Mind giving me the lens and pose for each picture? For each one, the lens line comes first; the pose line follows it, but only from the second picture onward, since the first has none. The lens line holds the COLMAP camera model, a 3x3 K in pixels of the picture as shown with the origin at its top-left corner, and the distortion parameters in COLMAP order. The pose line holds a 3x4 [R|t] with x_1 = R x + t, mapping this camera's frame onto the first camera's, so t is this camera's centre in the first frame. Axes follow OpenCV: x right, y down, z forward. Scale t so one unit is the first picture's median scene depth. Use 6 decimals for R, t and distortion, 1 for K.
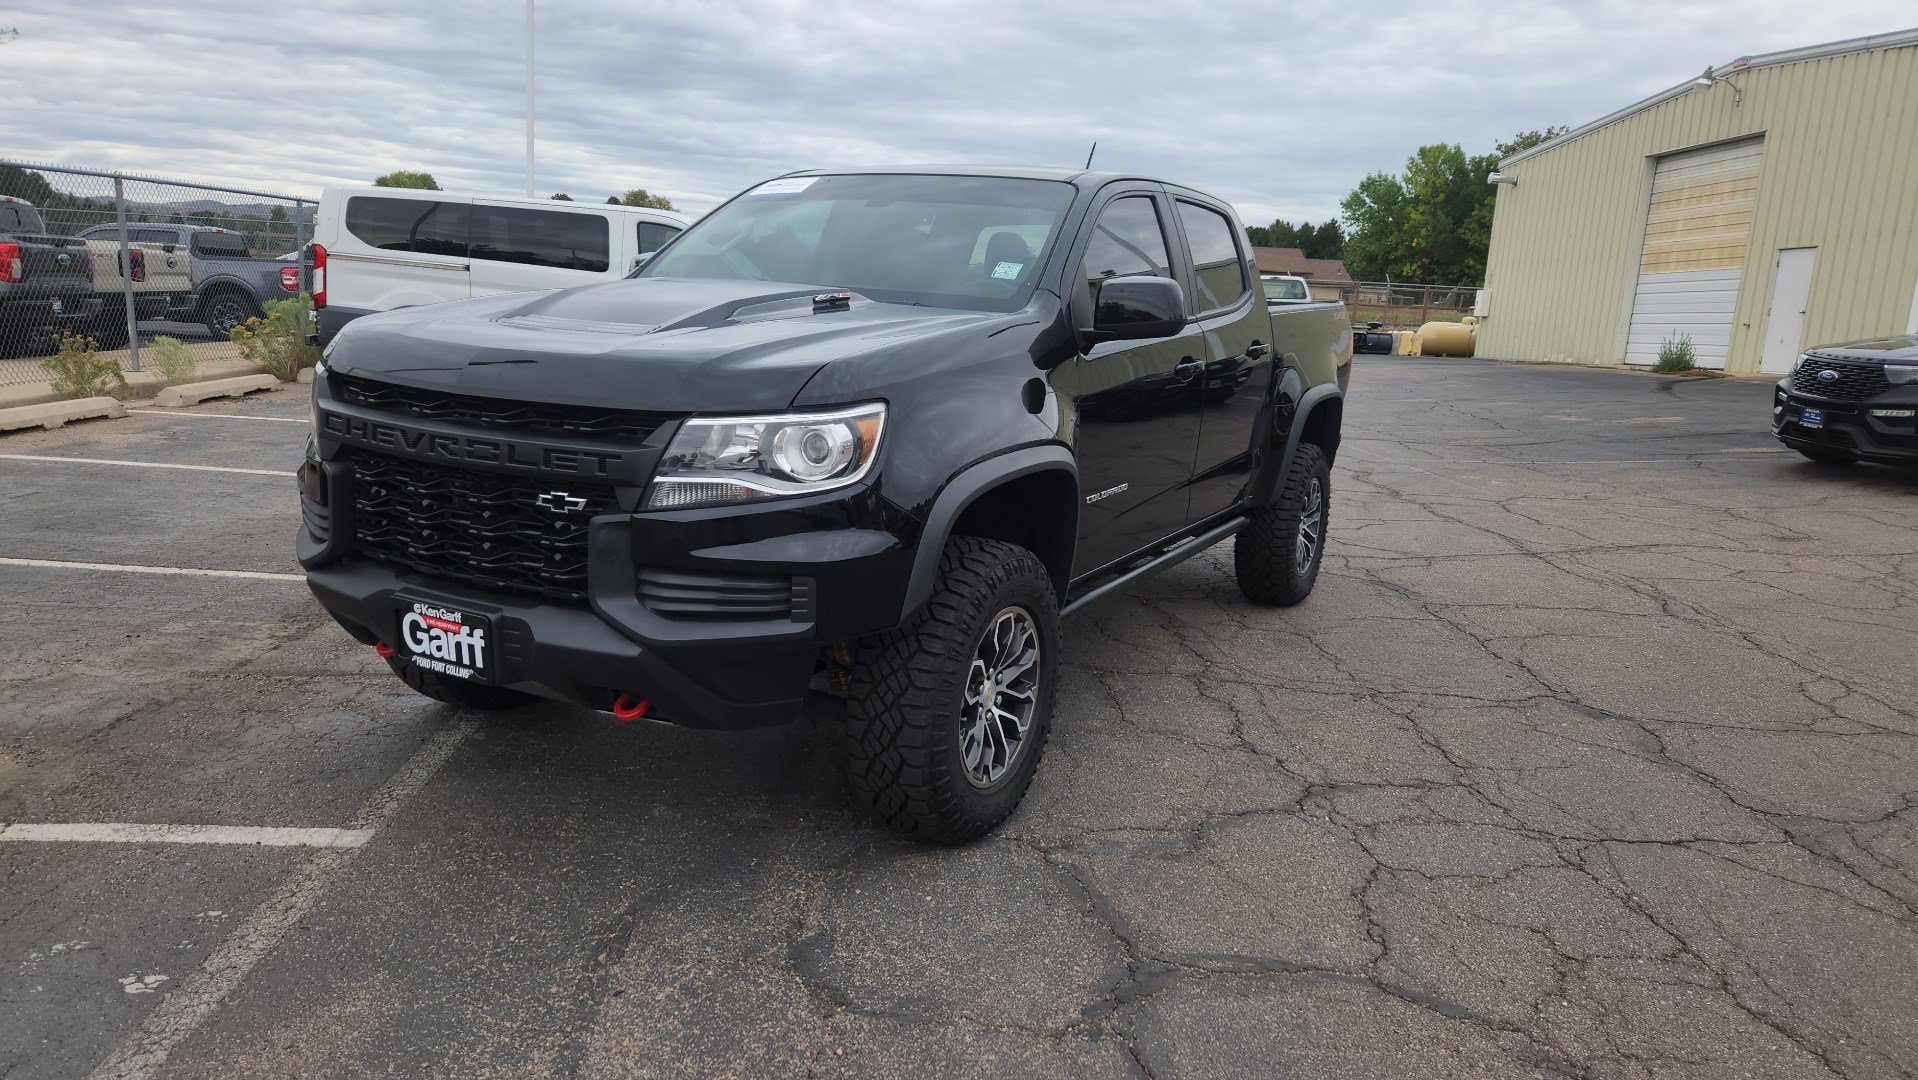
lens RADIAL K [[1283.0, 0, 940.4], [0, 1283.0, 550.0], [0, 0, 1]] dist [0.070633, -0.056190]
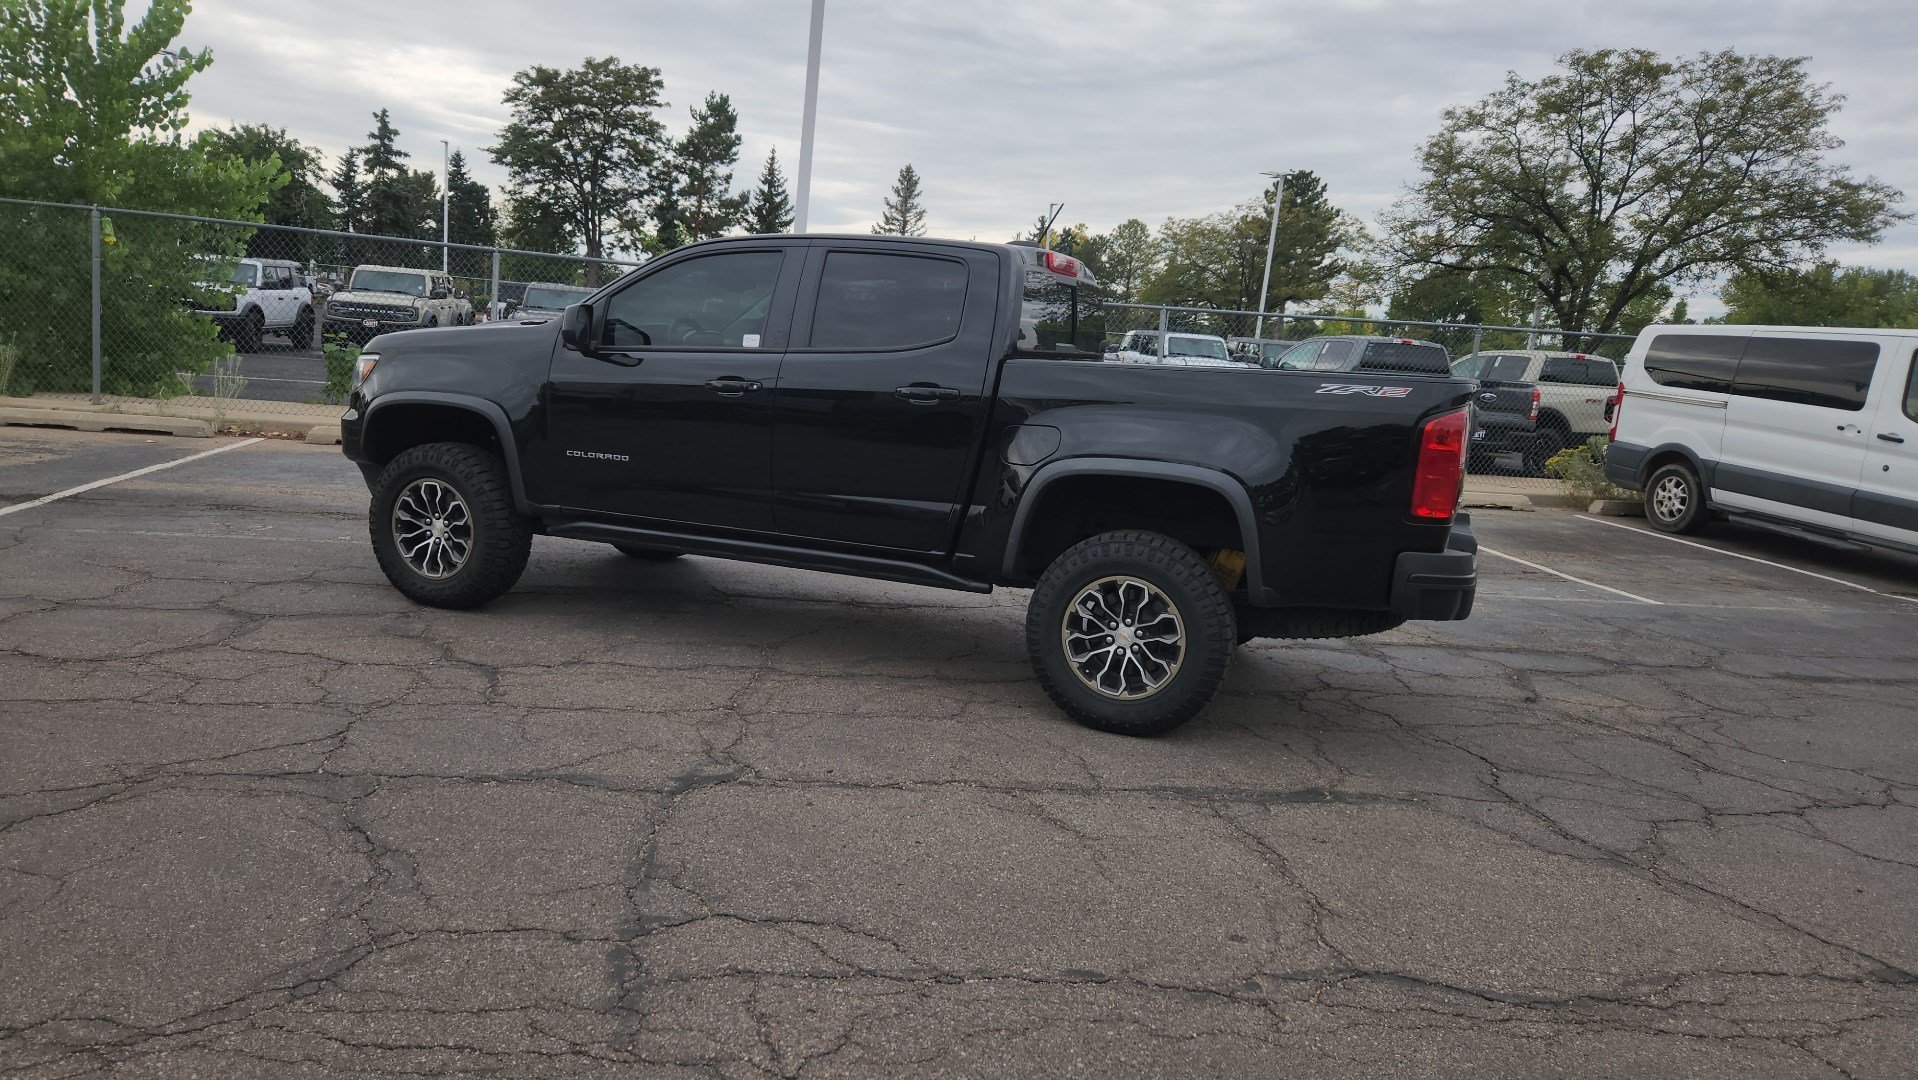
lens RADIAL K [[1283.0, 0, 935.3], [0, 1283.0, 547.8], [0, 0, 1]] dist [0.070633, -0.056190]
pose [[0.128163, 0.118935, -0.984596, 1.557653], [-0.263895, 0.961081, 0.081744, -0.157859], [0.955999, 0.249353, 0.154561, 1.129530]]
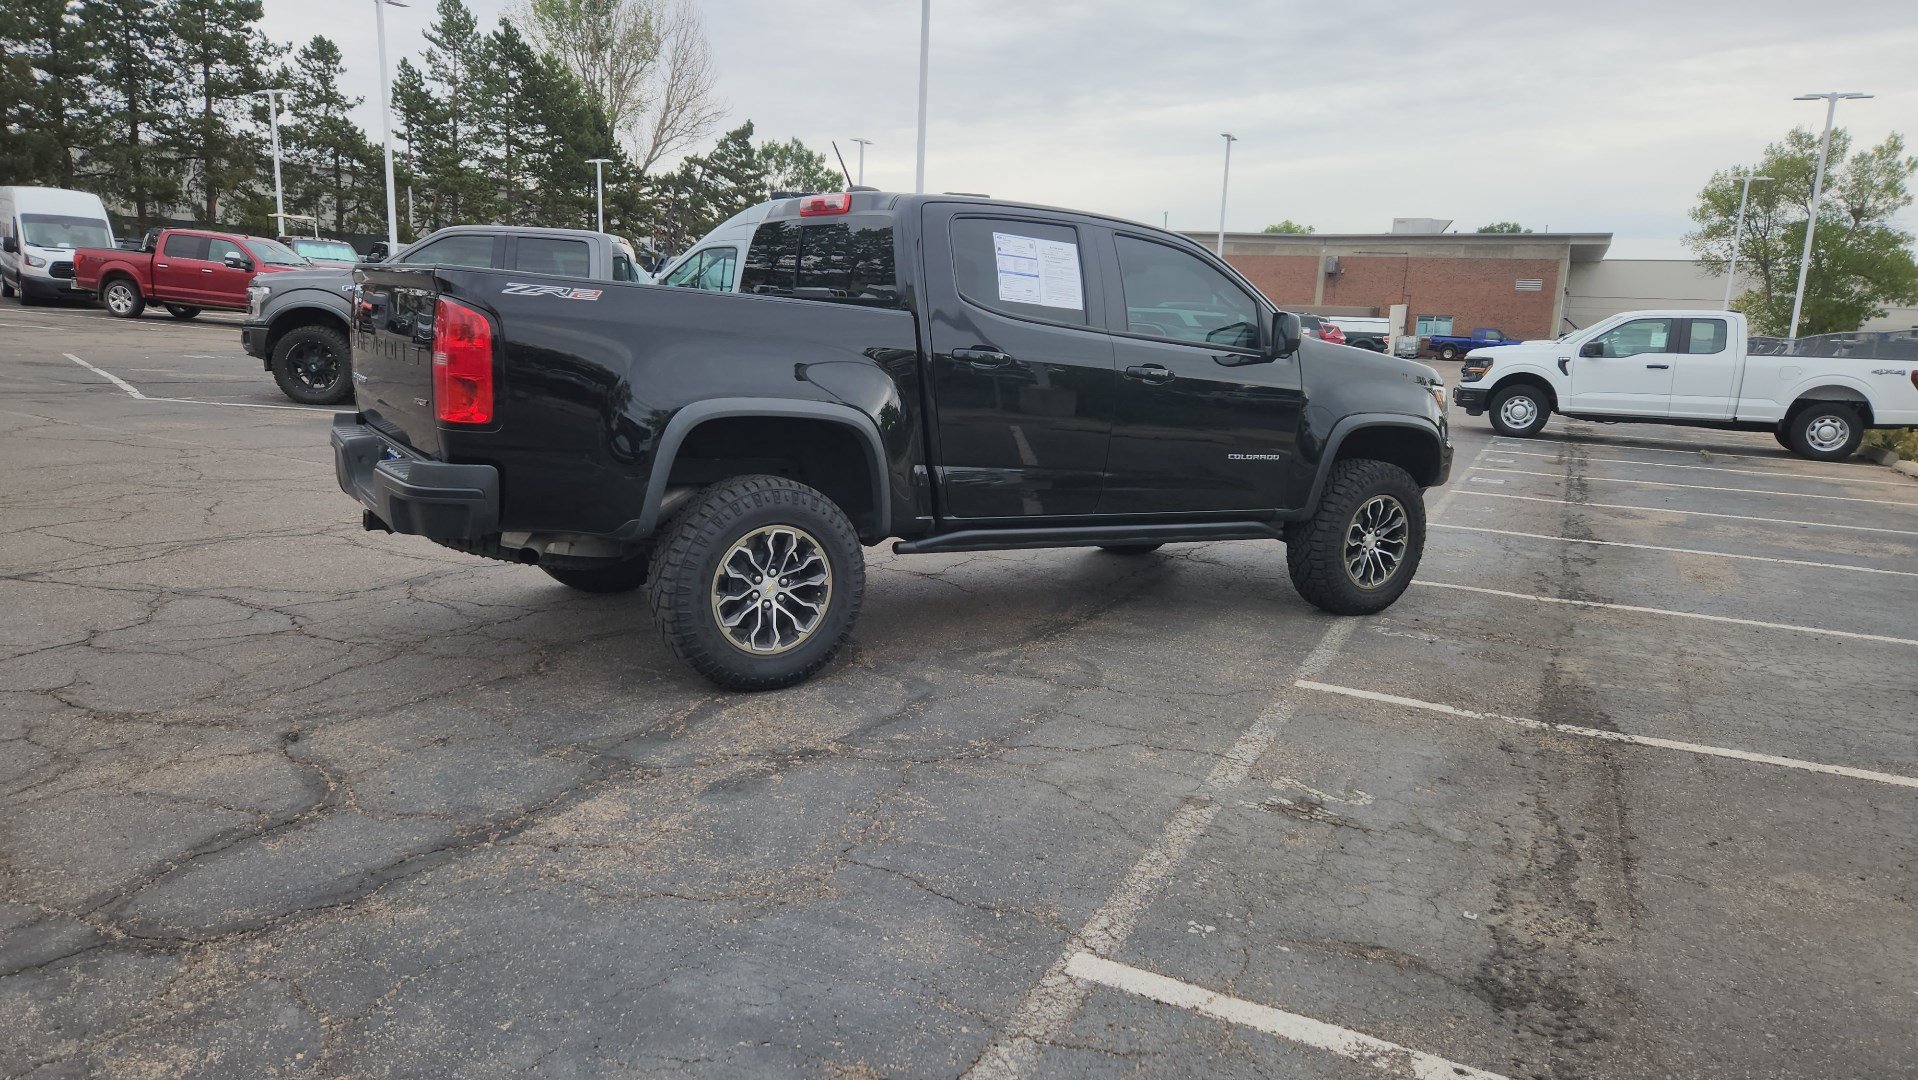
lens RADIAL K [[1283.0, 0, 933.1], [0, 1283.0, 540.1], [0, 0, 1]] dist [0.070633, -0.056190]
pose [[-0.875905, -0.182471, 0.446649, -0.596403], [-0.007114, 0.930511, 0.366195, -0.543289], [-0.482431, 0.317574, -0.816337, 2.549582]]
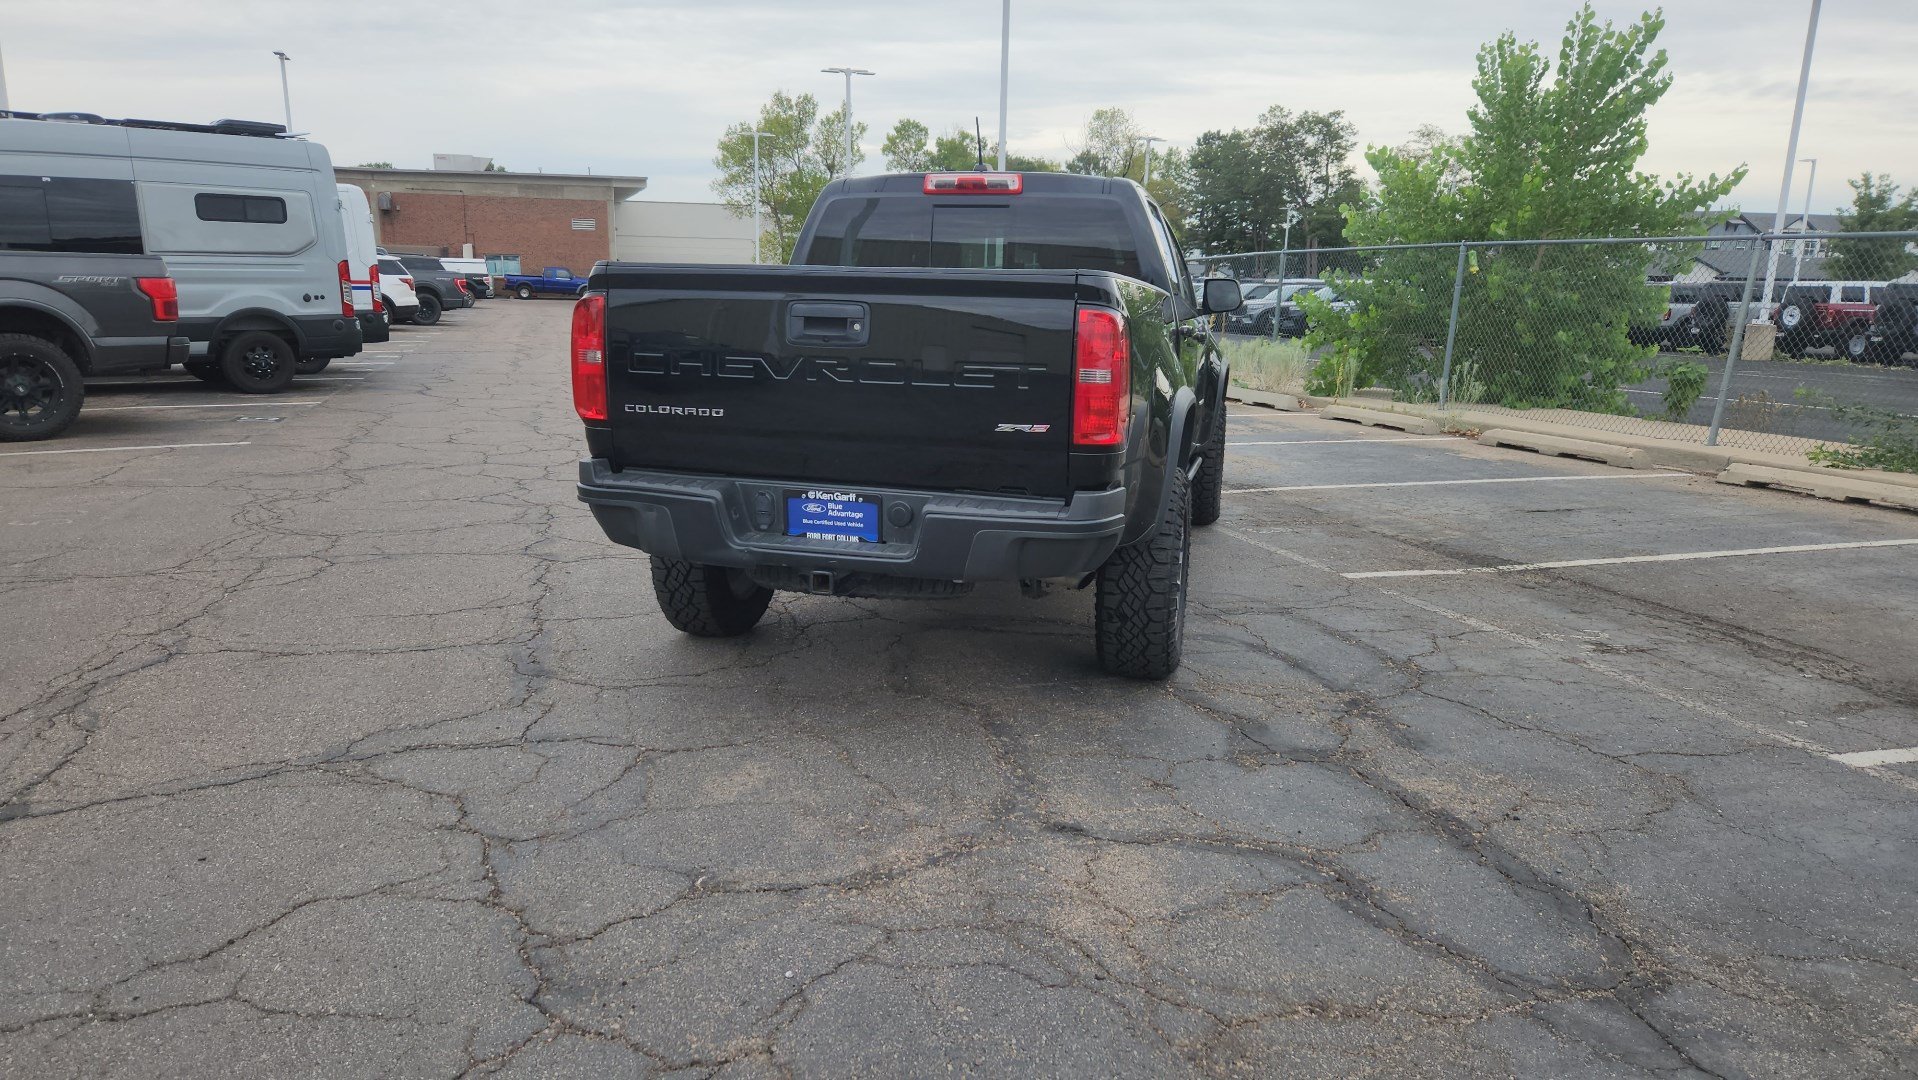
lens RADIAL K [[1283.0, 0, 939.8], [0, 1283.0, 543.9], [0, 0, 1]] dist [0.070633, -0.056190]
pose [[-0.965776, -0.025188, -0.258150, 0.519663], [-0.121299, 0.923592, 0.363681, -0.508491], [0.229265, 0.382548, -0.895039, 2.685721]]
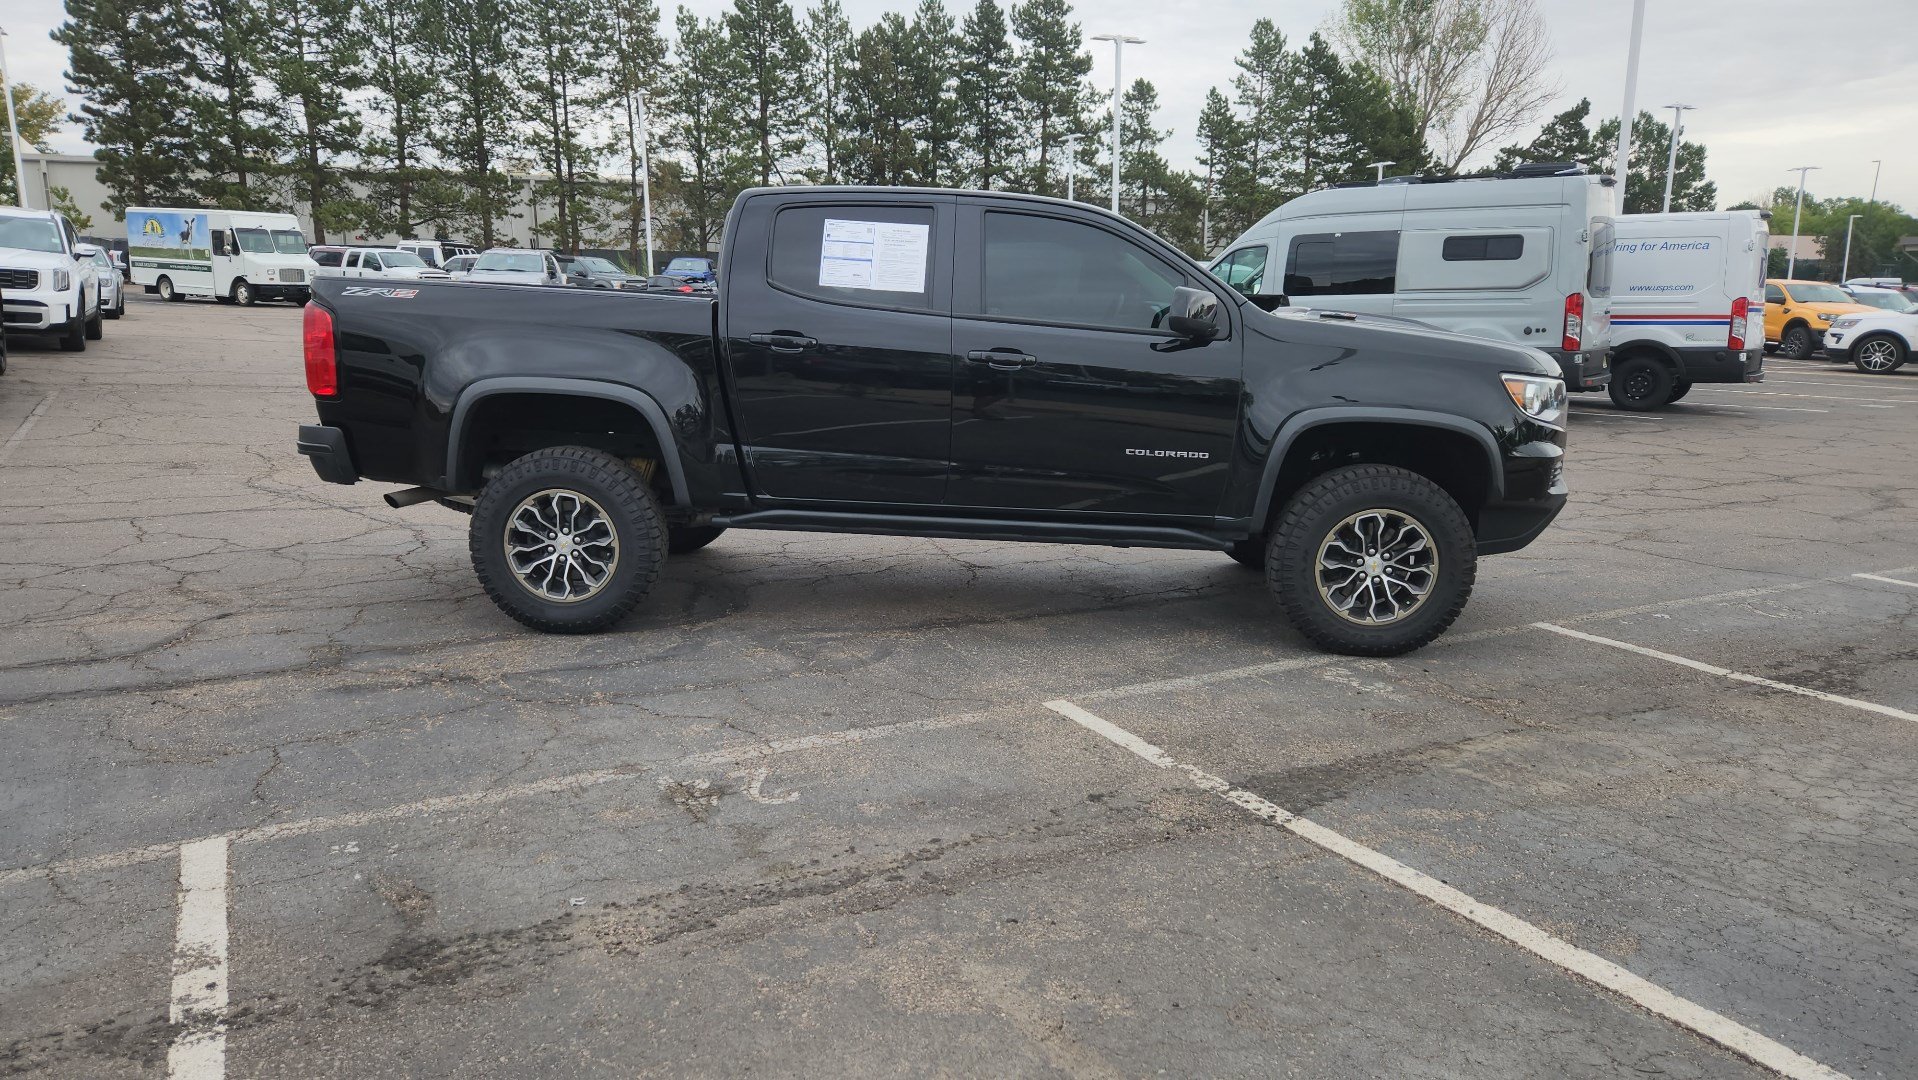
lens RADIAL K [[1281.2, 0, 922.6], [0, 1281.2, 546.7], [0, 0, 1]] dist [0.068397, -0.051642]
pose [[-0.437197, -0.234508, 0.868254, -1.258260], [0.135952, 0.937080, 0.321554, -0.456575], [-0.889031, 0.258624, -0.377807, 1.882677]]
